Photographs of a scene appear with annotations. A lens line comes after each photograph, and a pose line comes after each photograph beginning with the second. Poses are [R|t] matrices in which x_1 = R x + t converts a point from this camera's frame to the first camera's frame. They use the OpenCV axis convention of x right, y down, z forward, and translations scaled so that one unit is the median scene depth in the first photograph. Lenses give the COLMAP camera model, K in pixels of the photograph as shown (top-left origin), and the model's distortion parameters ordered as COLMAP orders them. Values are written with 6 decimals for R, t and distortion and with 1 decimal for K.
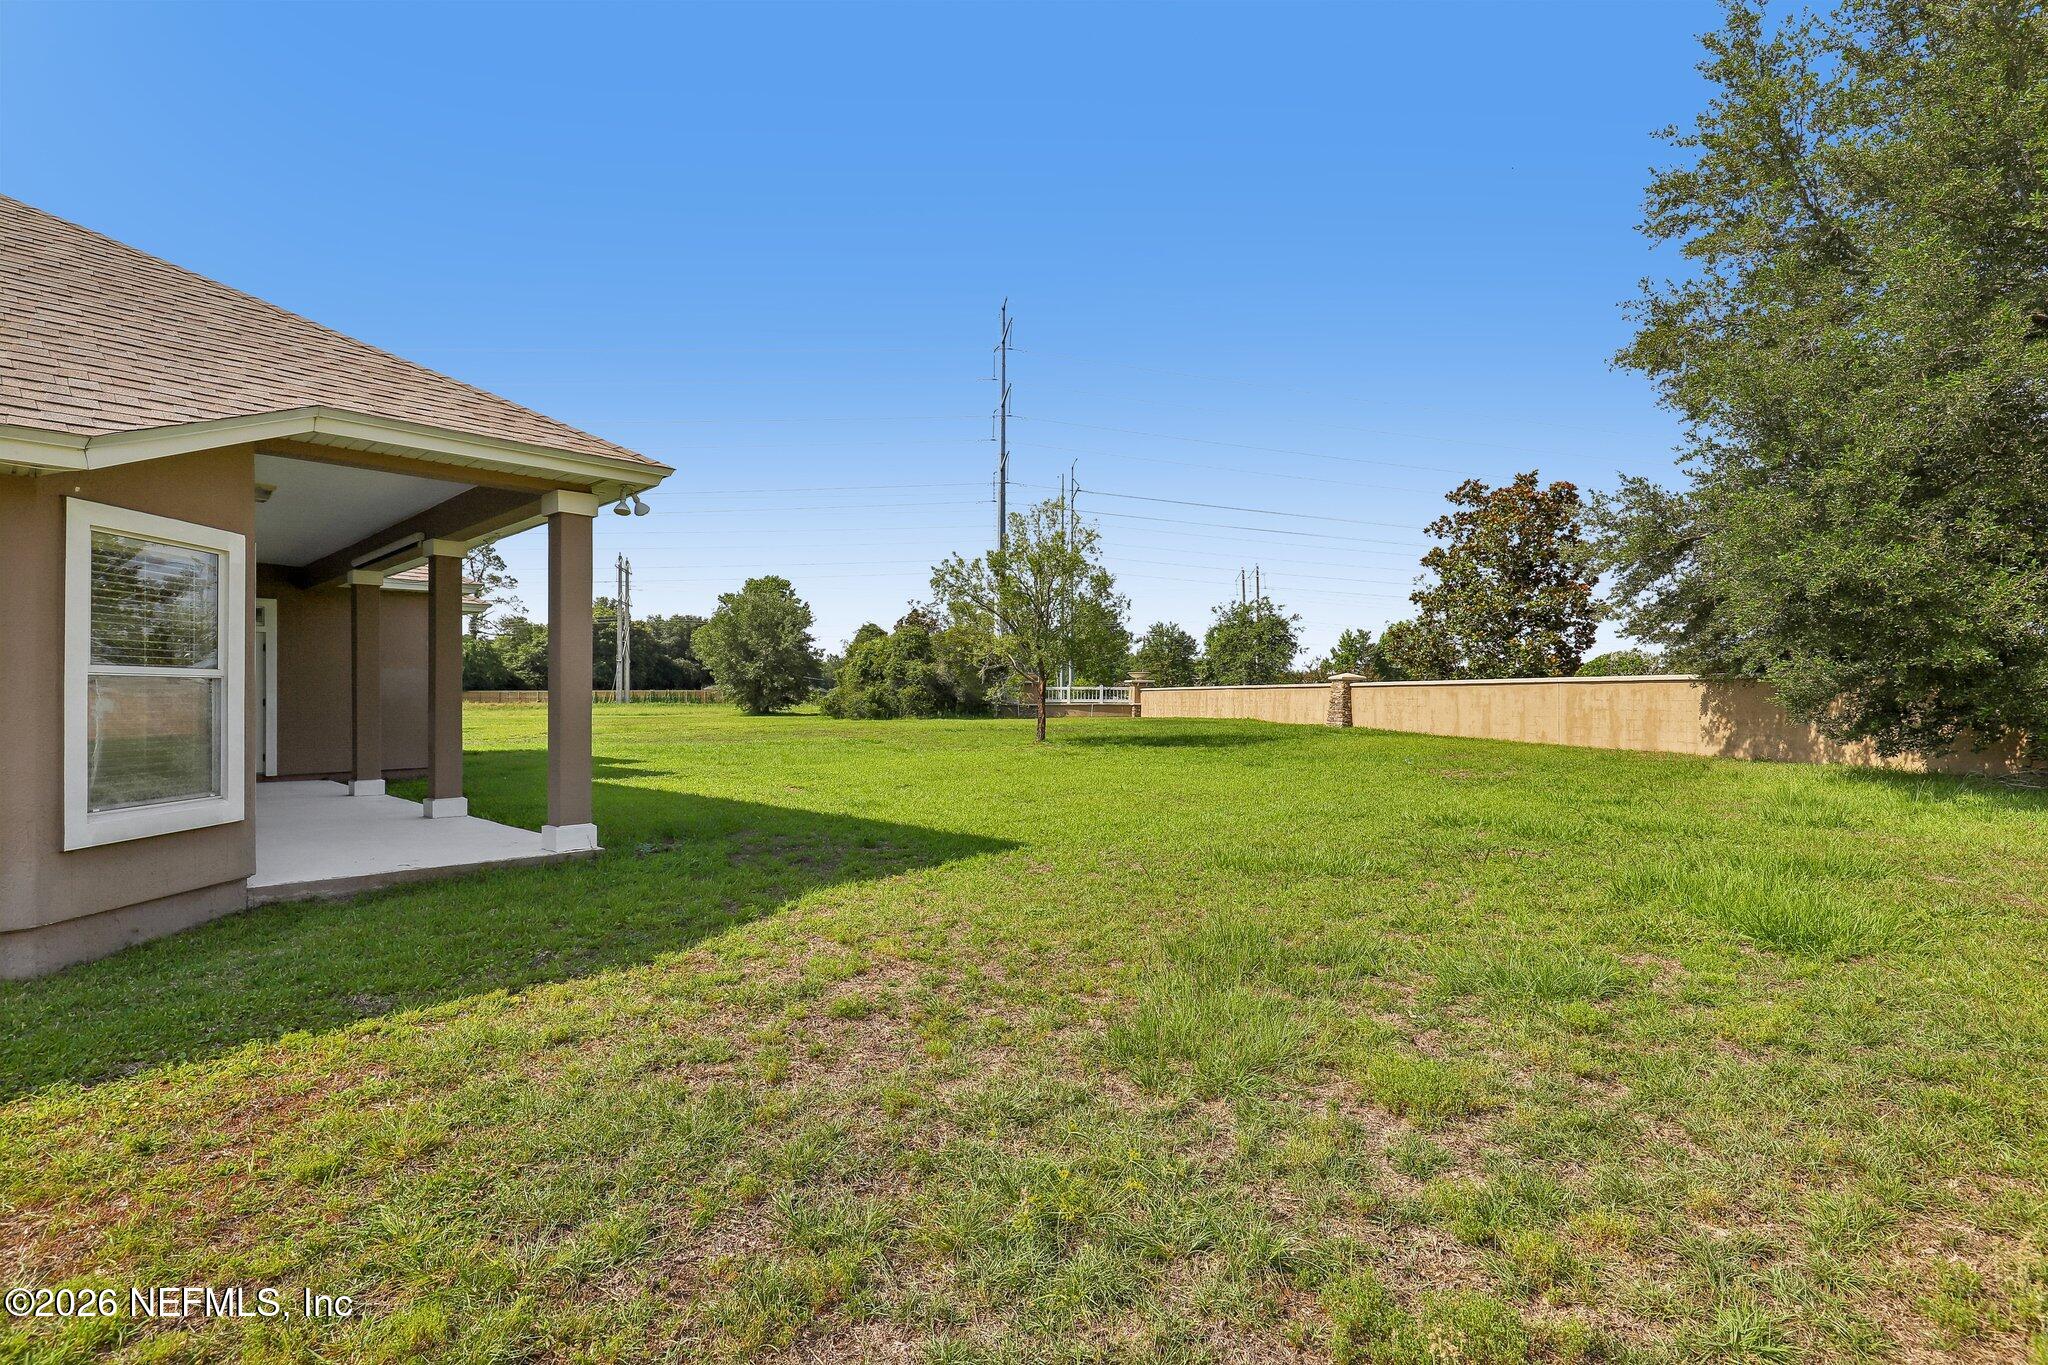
lens RADIAL K [[958.6, 0, 1024.0], [0, 958.6, 682.5], [0, 0, 1]] dist [-0.001043, -0.000229]
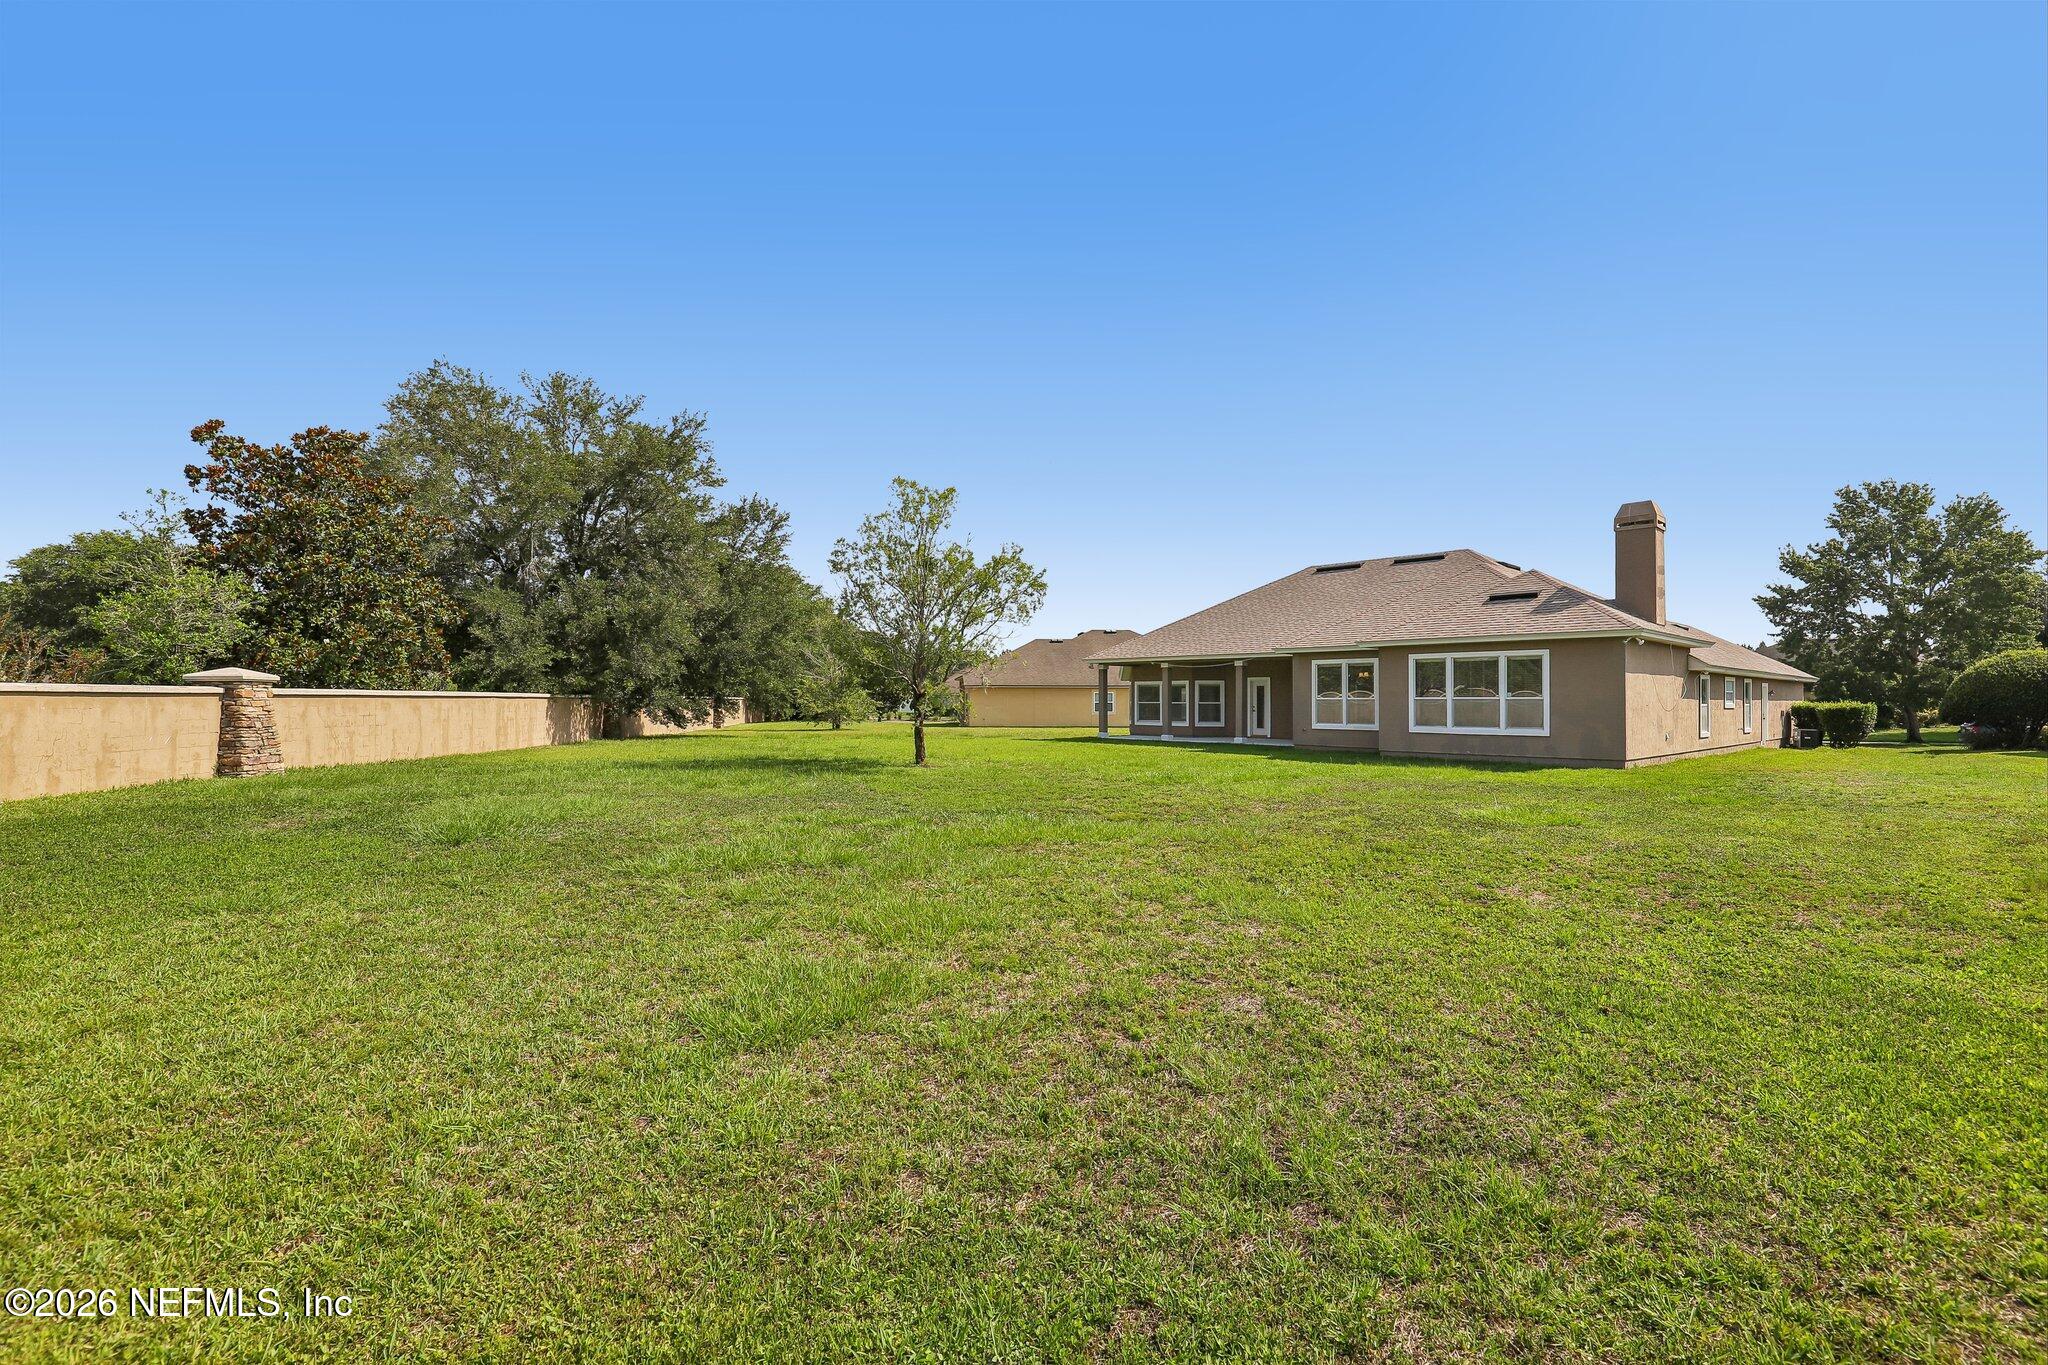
lens RADIAL K [[958.6, 0, 1024.0], [0, 958.6, 682.5], [0, 0, 1]] dist [-0.001043, -0.000229]
pose [[-0.905630, 0.007361, 0.424004, -0.362292], [-0.002024, 0.999763, -0.021680, 0.009406], [-0.424064, -0.020492, -0.905401, 1.607141]]
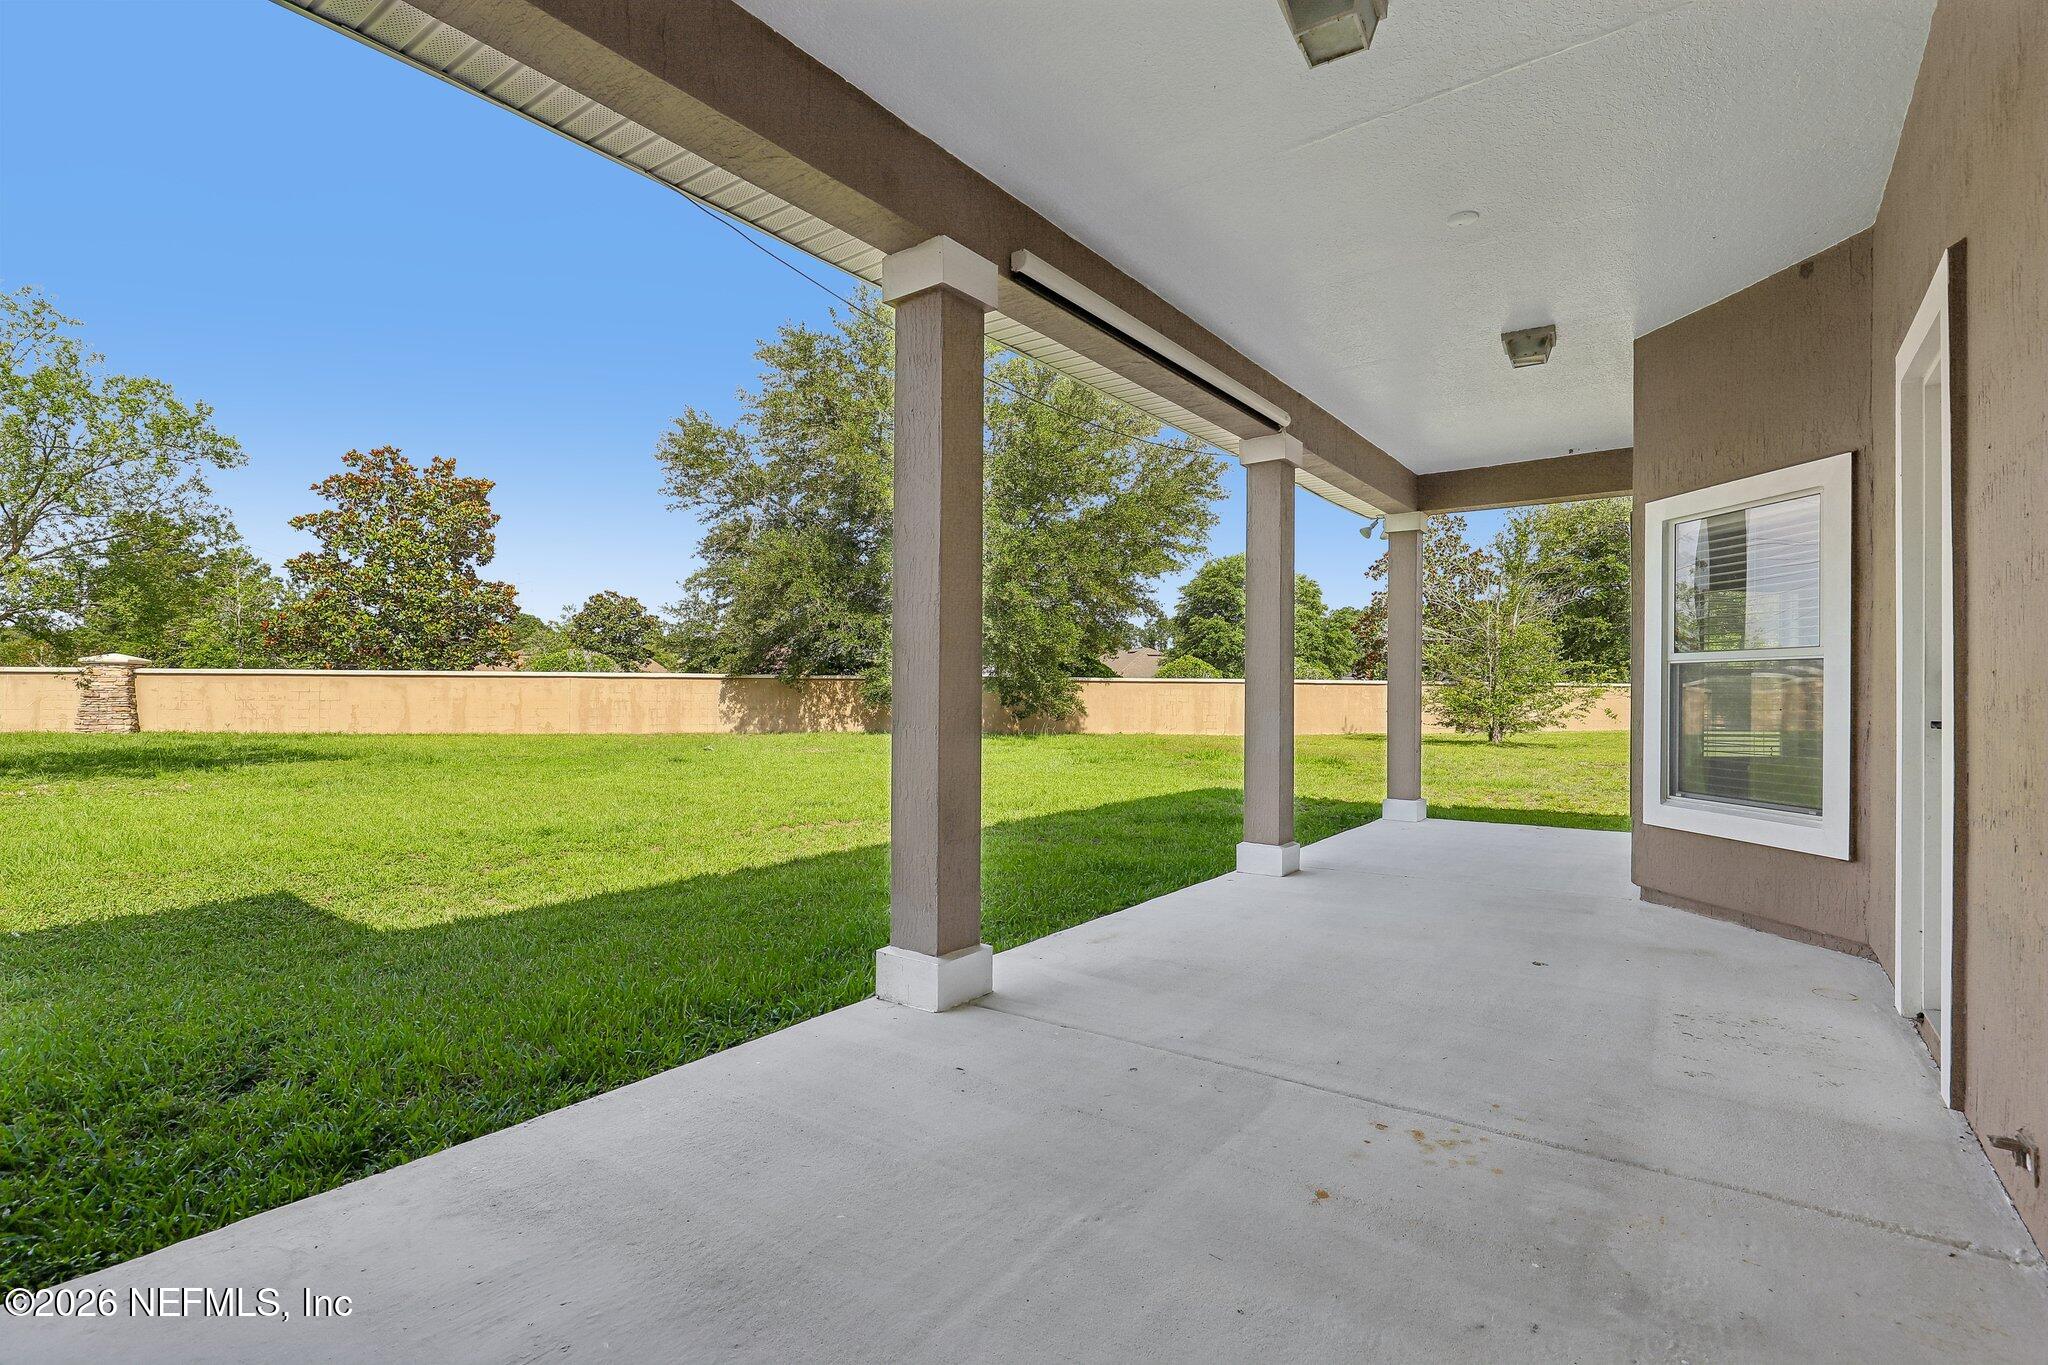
lens RADIAL K [[958.6, 0, 1024.0], [0, 958.6, 682.5], [0, 0, 1]] dist [-0.001043, -0.000229]
pose [[-0.113685, 0.002532, 0.993514, -0.565901], [-0.019149, 0.999805, -0.004740, 0.001705], [-0.993332, -0.019563, -0.113615, 0.597373]]
